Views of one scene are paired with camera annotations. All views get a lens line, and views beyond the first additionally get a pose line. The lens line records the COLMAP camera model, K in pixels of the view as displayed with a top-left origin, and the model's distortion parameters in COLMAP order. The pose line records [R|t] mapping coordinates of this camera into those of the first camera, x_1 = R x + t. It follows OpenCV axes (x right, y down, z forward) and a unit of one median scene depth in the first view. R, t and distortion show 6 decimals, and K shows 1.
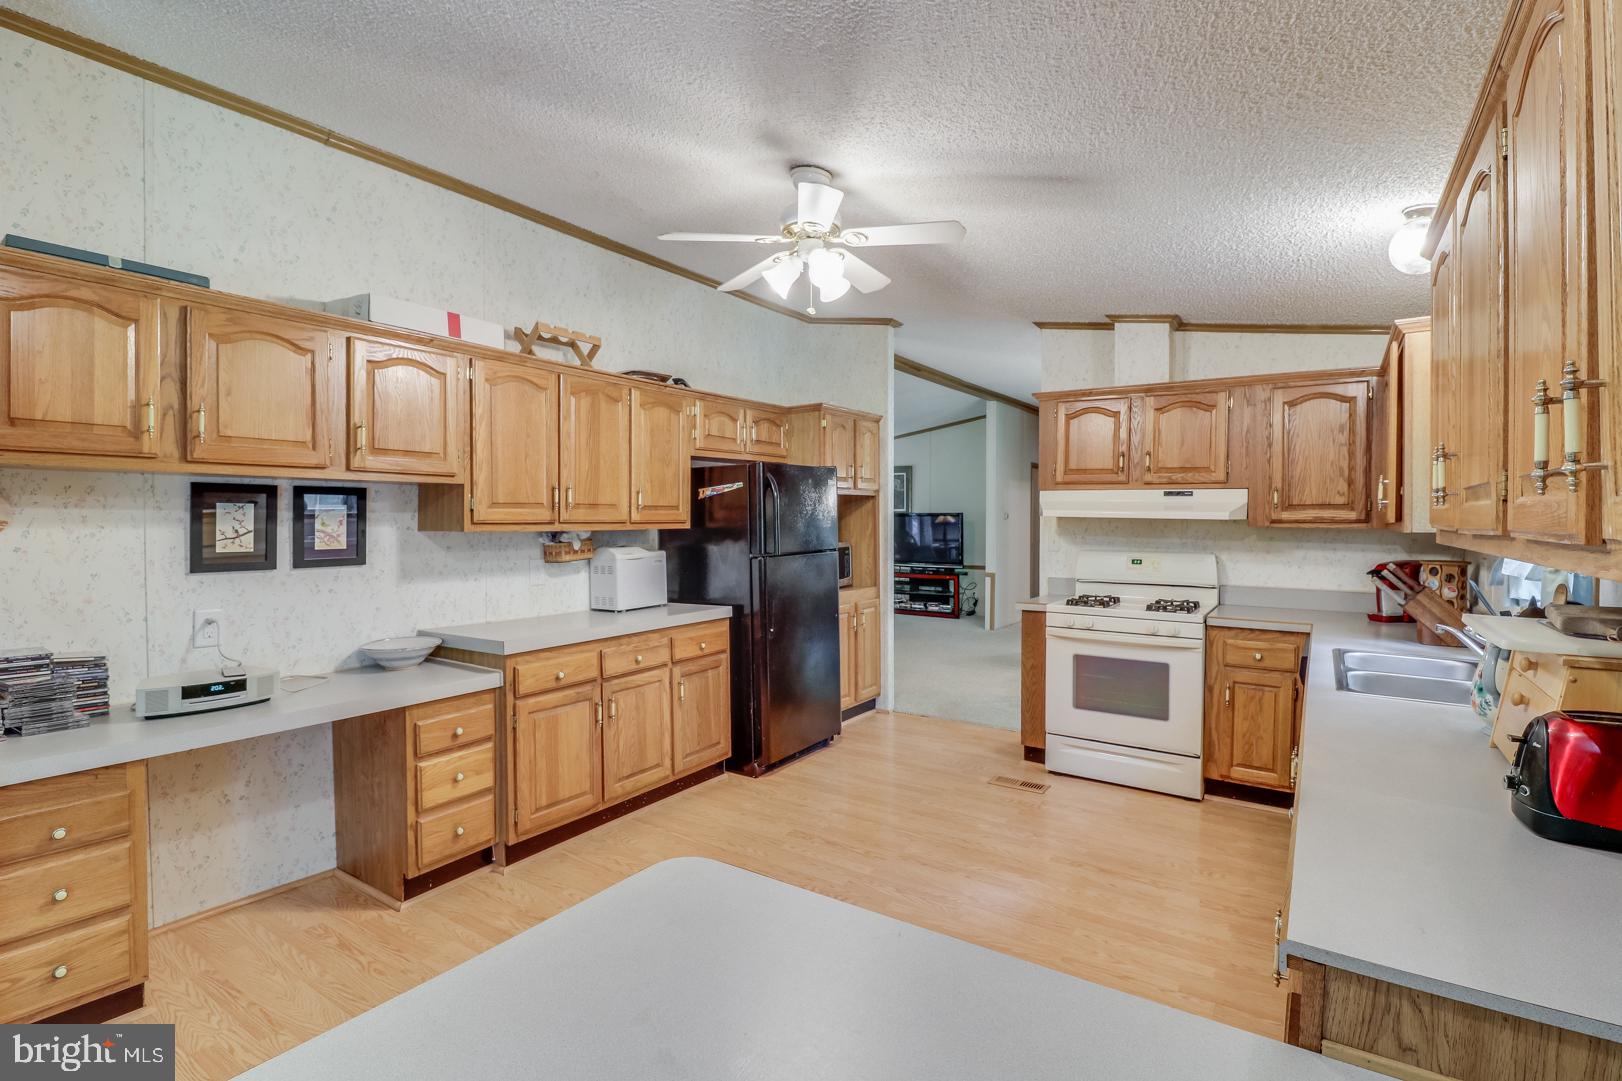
lens RADIAL K [[757.3, 0, 809.3], [0, 757.3, 534.6], [0, 0, 1]] dist [0.004755, -0.009816]
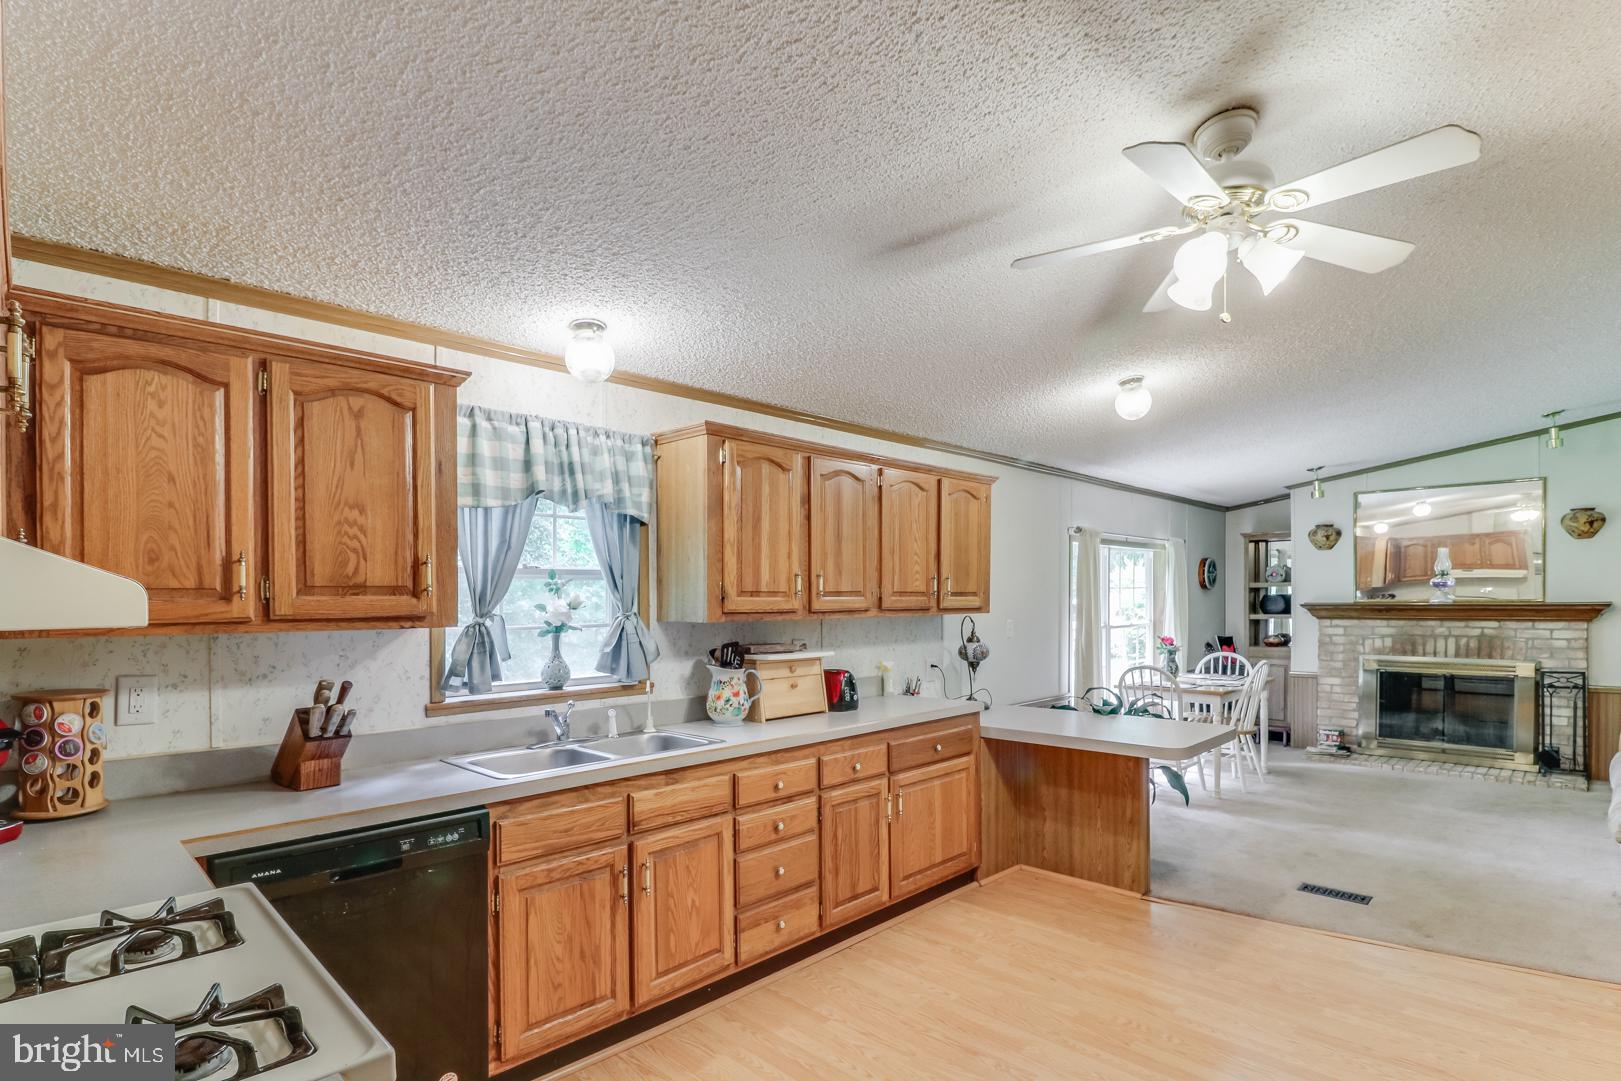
lens RADIAL K [[807.6, 0, 823.3], [0, 807.6, 614.6], [0, 0, 1]] dist [-0.001677, -0.006715]
pose [[-0.983202, 0.003824, 0.182482, 0.152070], [0.011495, 0.999093, 0.040999, -0.032594], [-0.182160, 0.042408, -0.982354, 1.210175]]
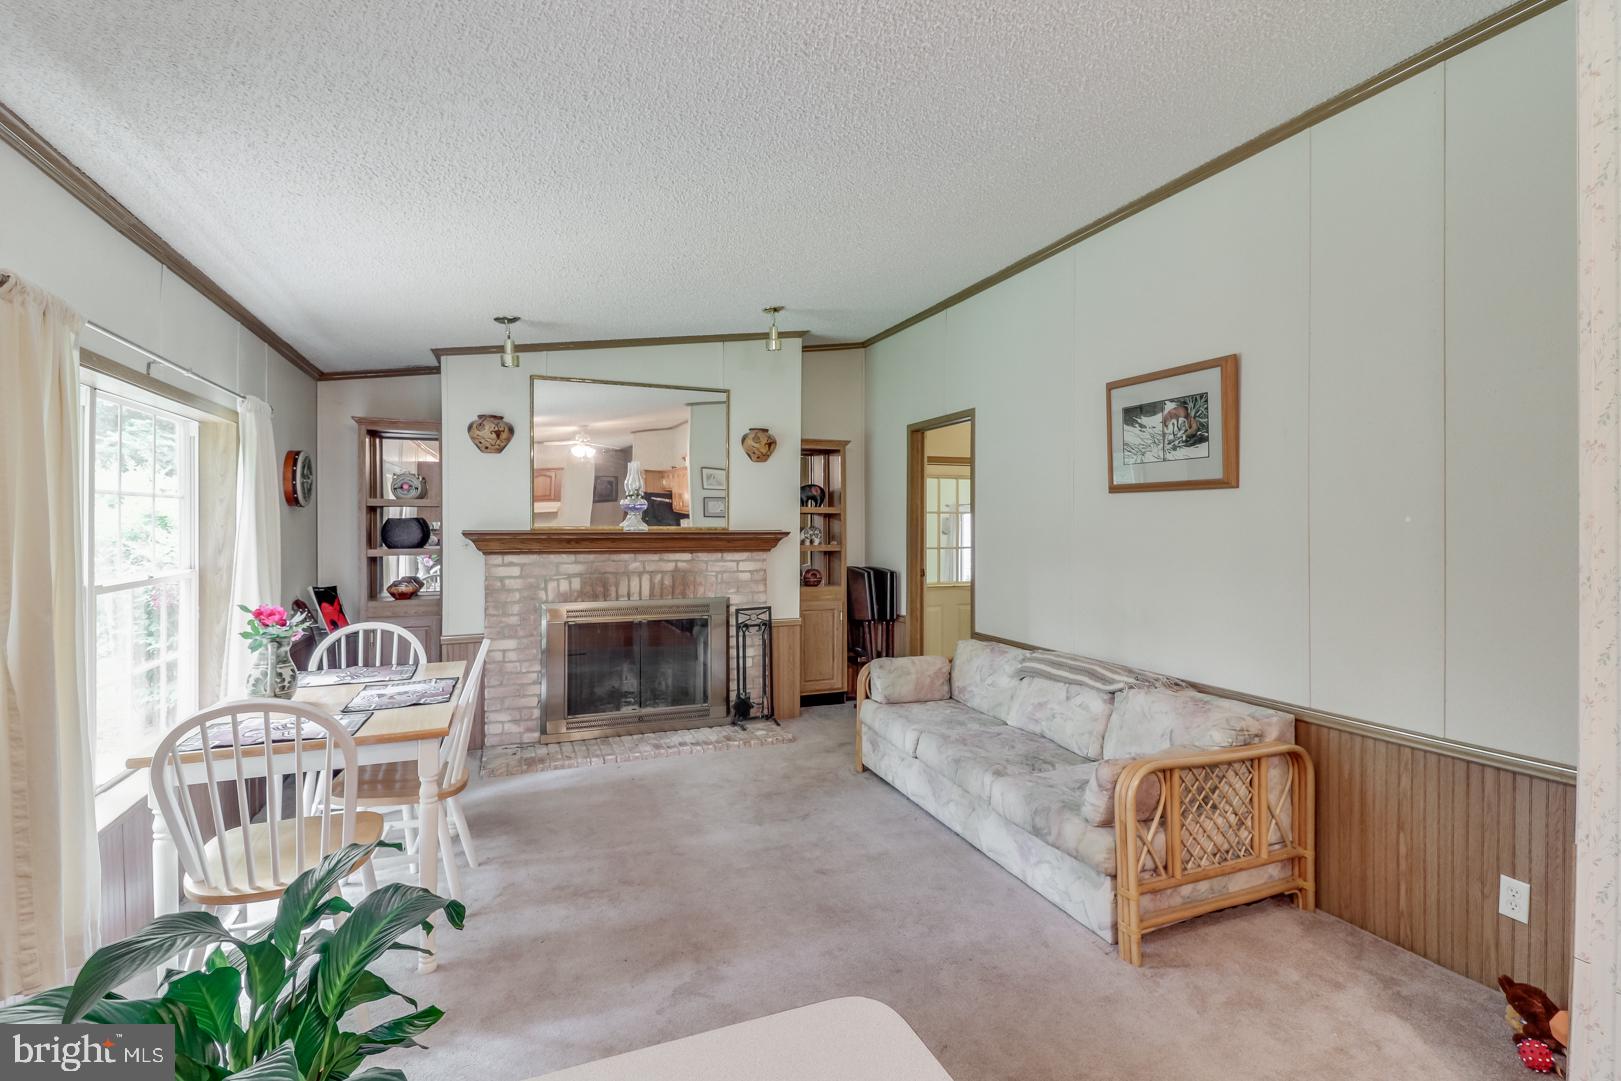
lens RADIAL K [[756.9, 0, 815.6], [0, 756.9, 528.7], [0, 0, 1]] dist [0.004755, -0.009816]
pose [[-0.567174, 0.001785, -0.823596, 0.048234], [-0.019953, 0.999674, 0.015908, -0.003372], [0.823356, 0.025456, -0.566954, 0.302654]]
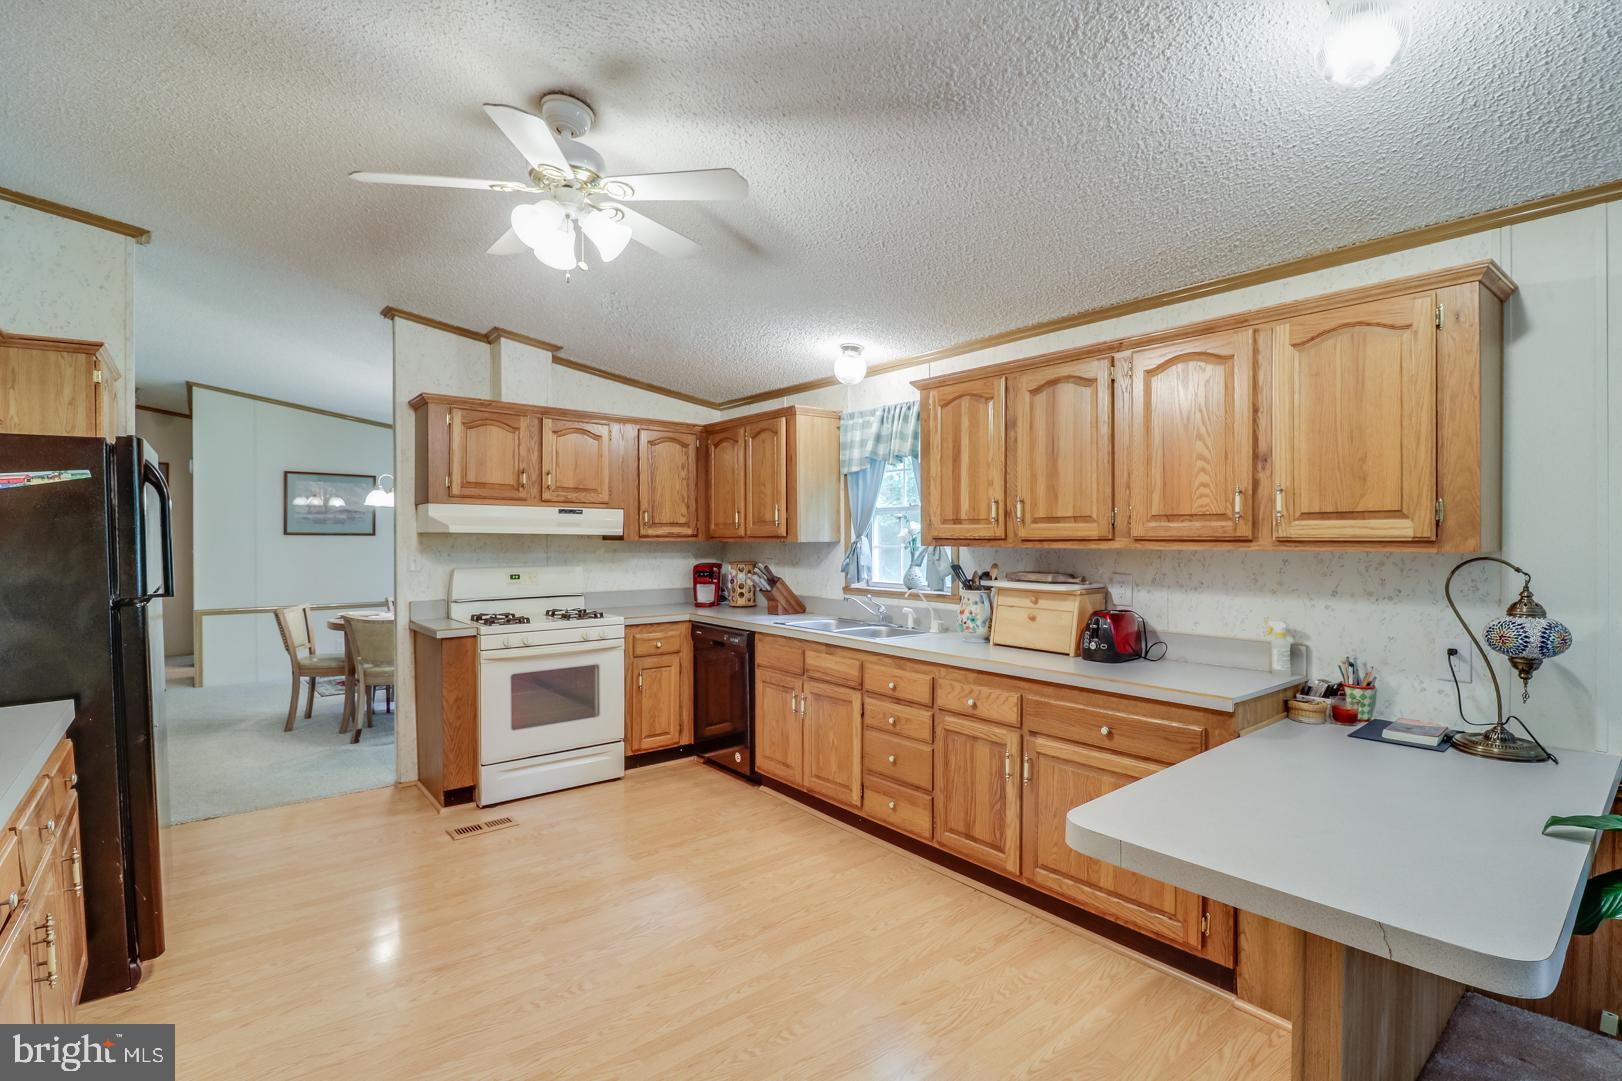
lens RADIAL K [[757.3, 0, 825.7], [0, 757.3, 545.8], [0, 0, 1]] dist [0.004755, -0.009816]
pose [[0.287593, -0.016477, 0.957611, -0.464083], [0.024228, 0.999657, 0.009924, -0.006507], [-0.957446, 0.020347, 0.287893, 0.336640]]
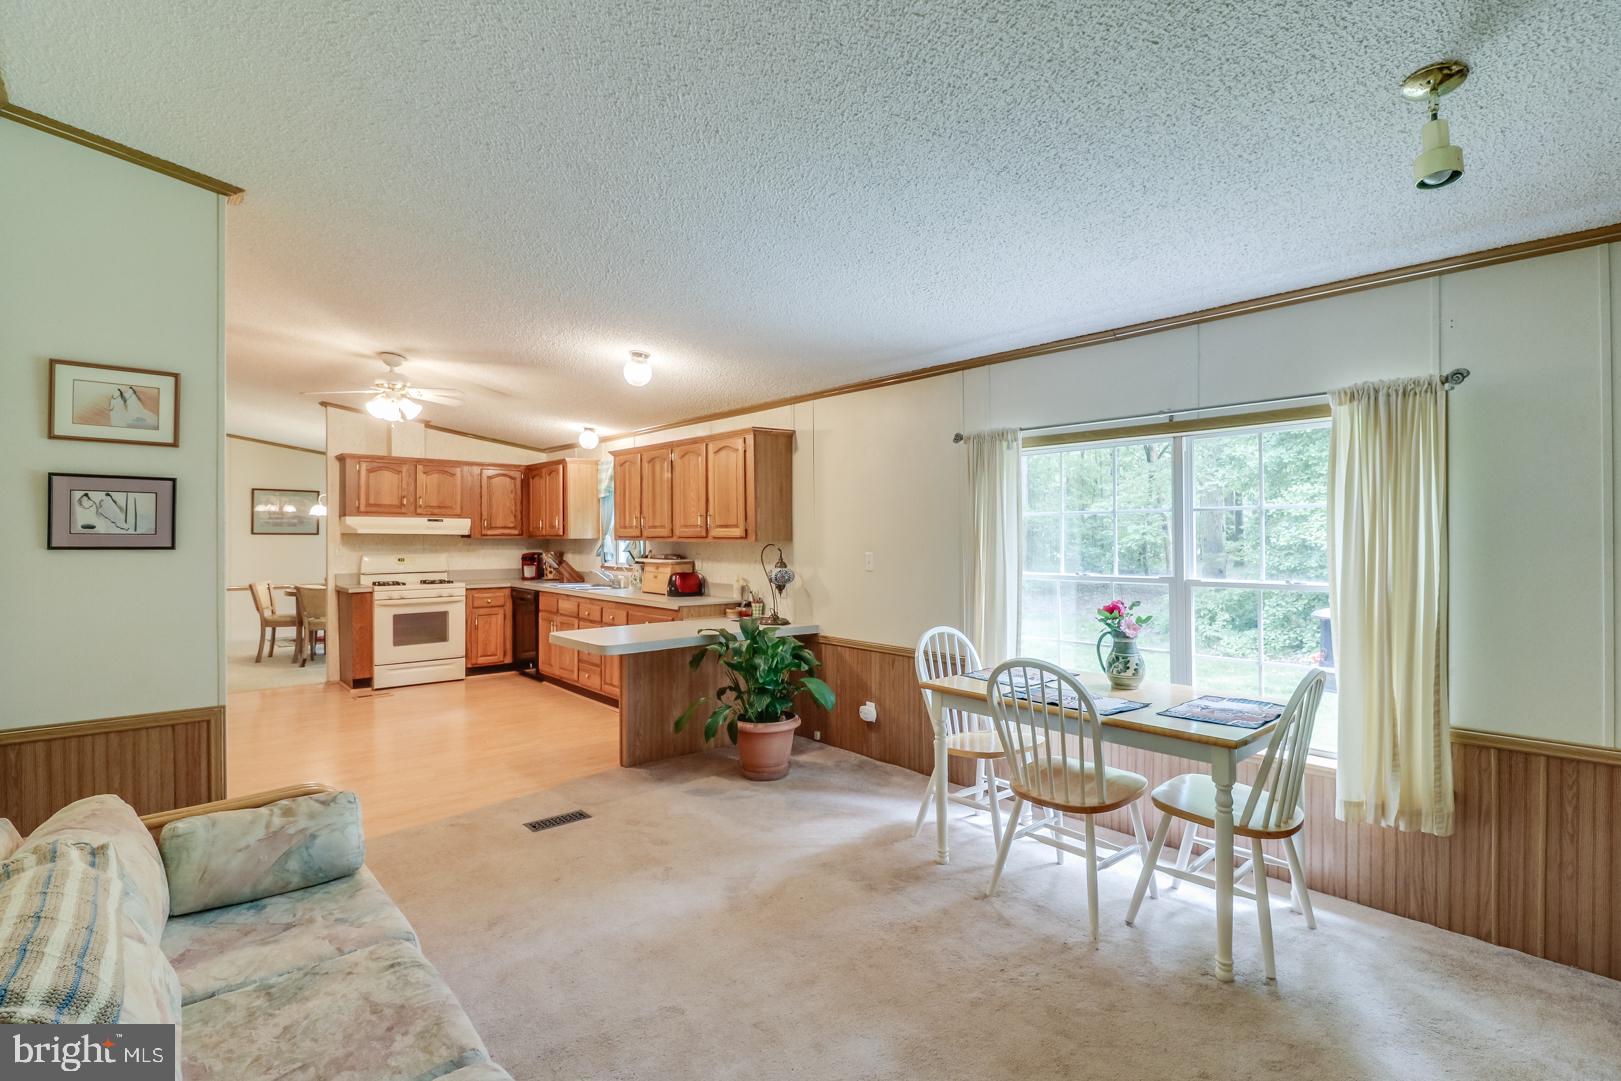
lens RADIAL K [[756.9, 0, 806.7], [0, 756.9, 536.9], [0, 0, 1]] dist [0.004755, -0.009816]
pose [[0.260274, -0.006937, 0.965510, -1.047465], [0.024647, 0.999696, 0.000538, 0.006797], [-0.965220, 0.023657, 0.260366, -0.334340]]
